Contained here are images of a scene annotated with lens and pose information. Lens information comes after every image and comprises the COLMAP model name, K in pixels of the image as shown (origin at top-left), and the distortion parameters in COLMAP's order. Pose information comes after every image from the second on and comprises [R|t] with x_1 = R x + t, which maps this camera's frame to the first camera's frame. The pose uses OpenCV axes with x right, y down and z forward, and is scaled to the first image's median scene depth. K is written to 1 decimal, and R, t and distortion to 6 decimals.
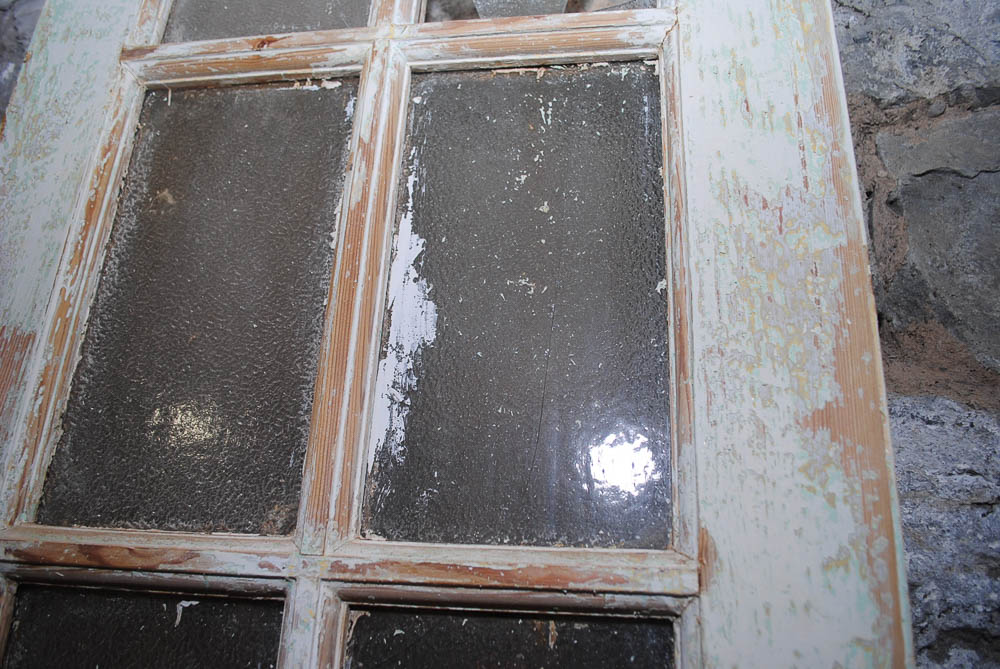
lens RADIAL K [[816.9, 0, 500.0], [0, 816.9, 334.5], [0, 0, 1]] dist [-0.082374, 0.014125]
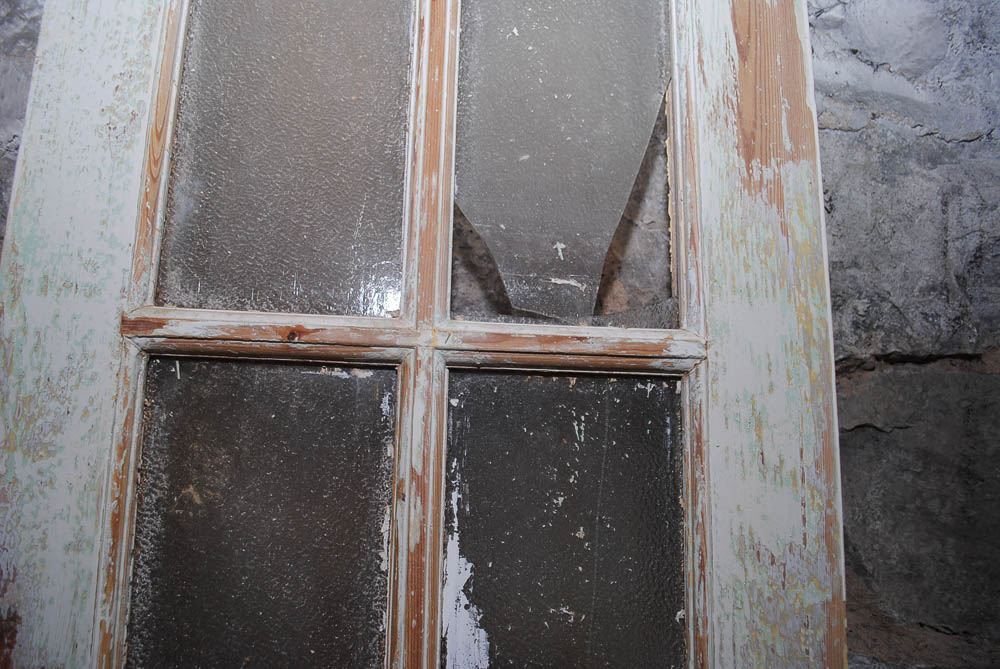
lens RADIAL K [[777.6, 0, 500.0], [0, 777.6, 334.5], [0, 0, 1]] dist [-0.080626, 0.009068]
pose [[0.966082, 0.017501, 0.257643, -0.316553], [-0.068640, 0.979214, 0.190865, -0.594222], [-0.248947, -0.202076, 0.947202, 0.082808]]
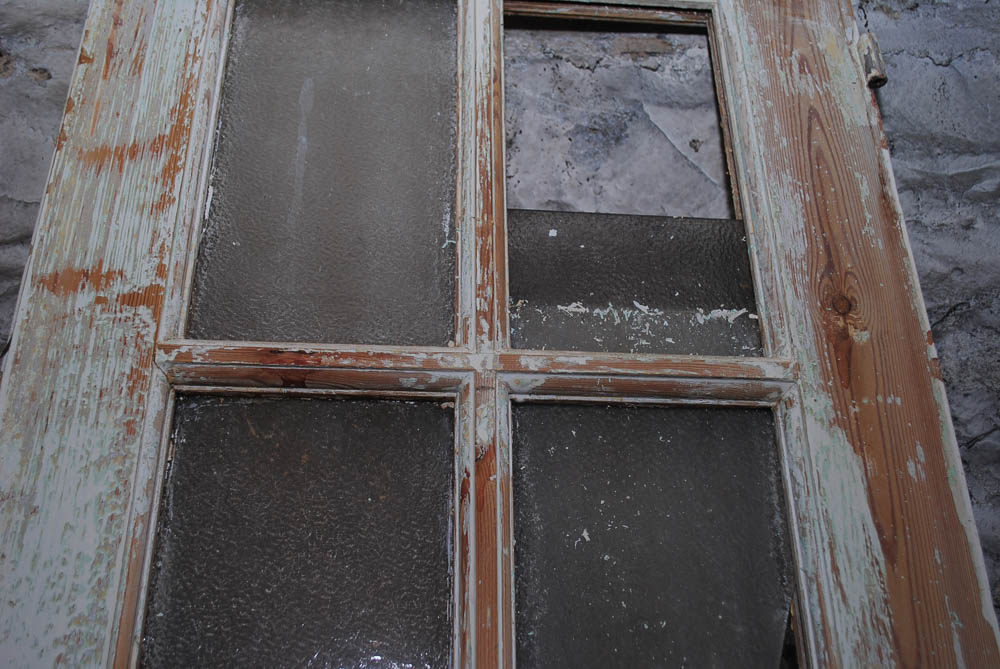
lens RADIAL K [[1076.5, 0, 500.0], [0, 1076.5, 334.5], [0, 0, 1]] dist [-0.054689, 0.012944]
pose [[0.969398, 0.058787, 0.238352, -0.405079], [-0.031689, 0.992747, -0.115970, -0.905351], [-0.243441, 0.104868, 0.964230, 0.082051]]
